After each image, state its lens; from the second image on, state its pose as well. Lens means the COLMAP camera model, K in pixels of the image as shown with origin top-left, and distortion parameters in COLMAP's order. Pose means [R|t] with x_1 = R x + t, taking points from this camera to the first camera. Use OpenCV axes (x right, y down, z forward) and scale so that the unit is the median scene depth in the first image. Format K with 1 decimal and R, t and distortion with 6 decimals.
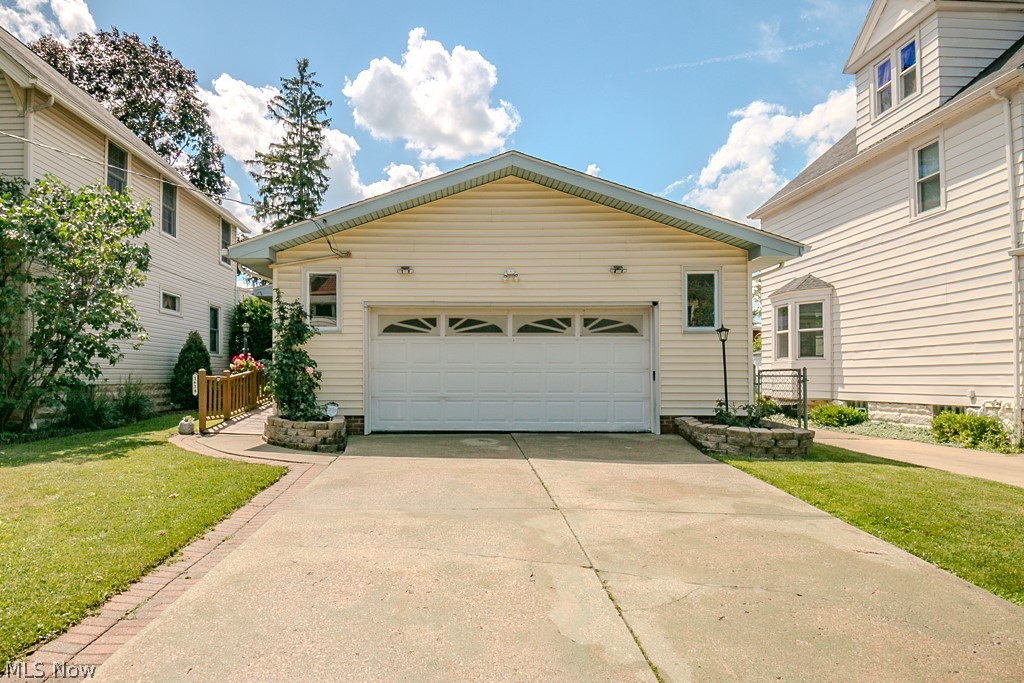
lens RADIAL K [[596.2, 0, 456.2], [0, 596.2, 367.1], [0, 0, 1]] dist [0.004274, -0.006898]
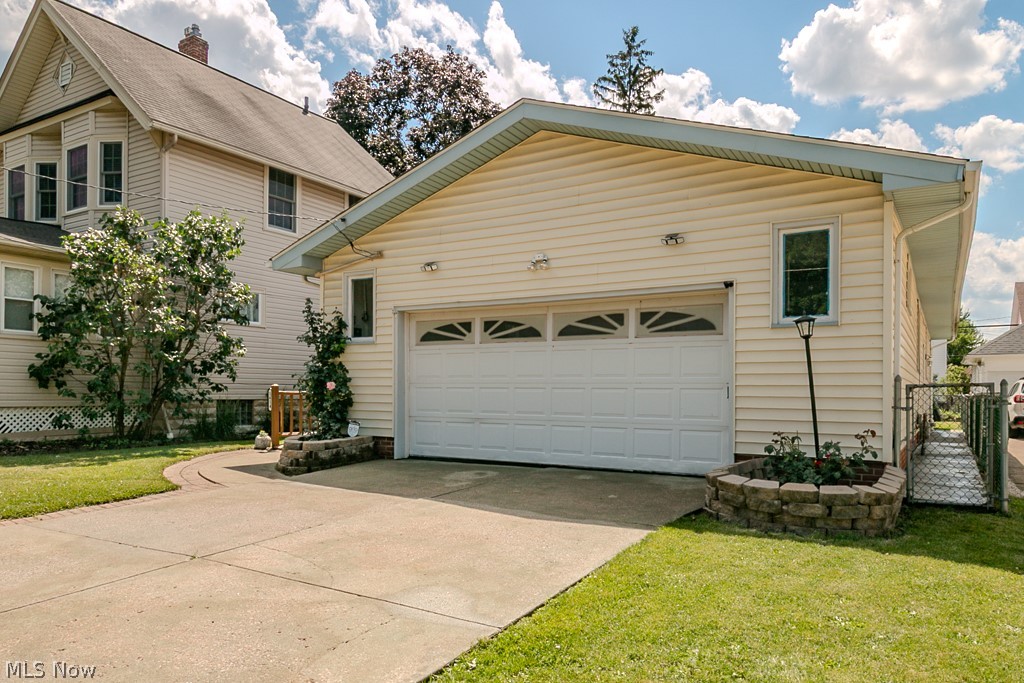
lens RADIAL K [[665.5, 0, 540.5], [0, 665.5, 388.4], [0, 0, 1]] dist [0.008002, 0.001996]
pose [[0.875013, 0.001512, -0.484096, 0.494808], [0.009673, 0.999741, 0.020608, -0.008692], [0.484002, -0.022715, 0.874772, 0.242636]]
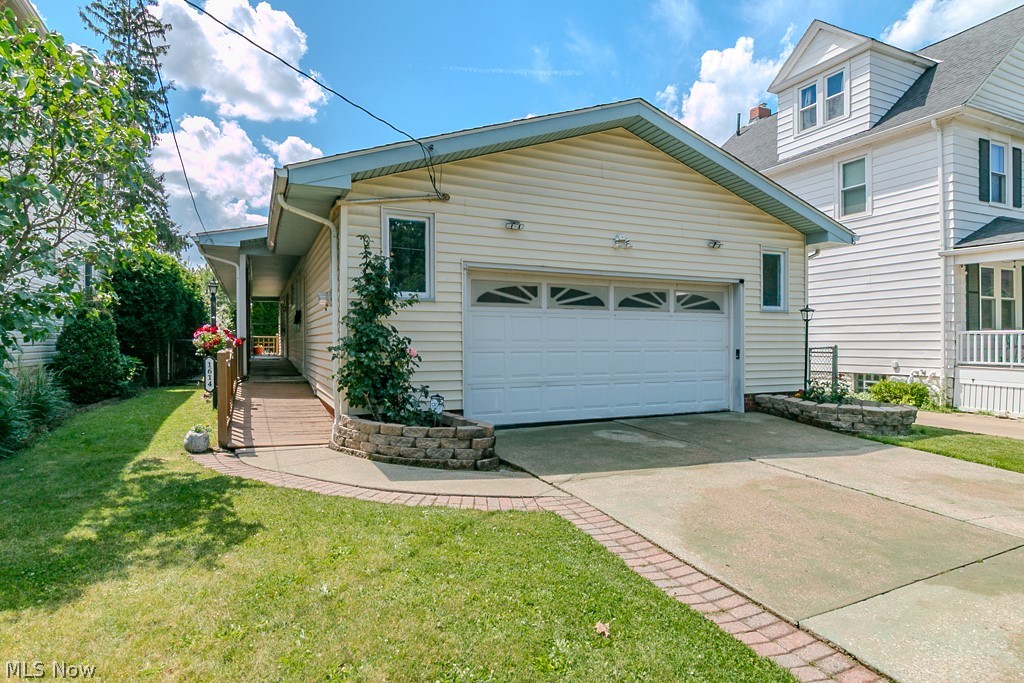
lens RADIAL K [[544.9, 0, 504.9], [0, 544.9, 342.0], [0, 0, 1]] dist [0.006183, 0.002925]
pose [[0.908676, -0.000660, 0.417501, -0.390662], [-0.006130, 0.999870, 0.014922, -0.016281], [-0.417457, -0.016118, 0.908554, 0.330214]]
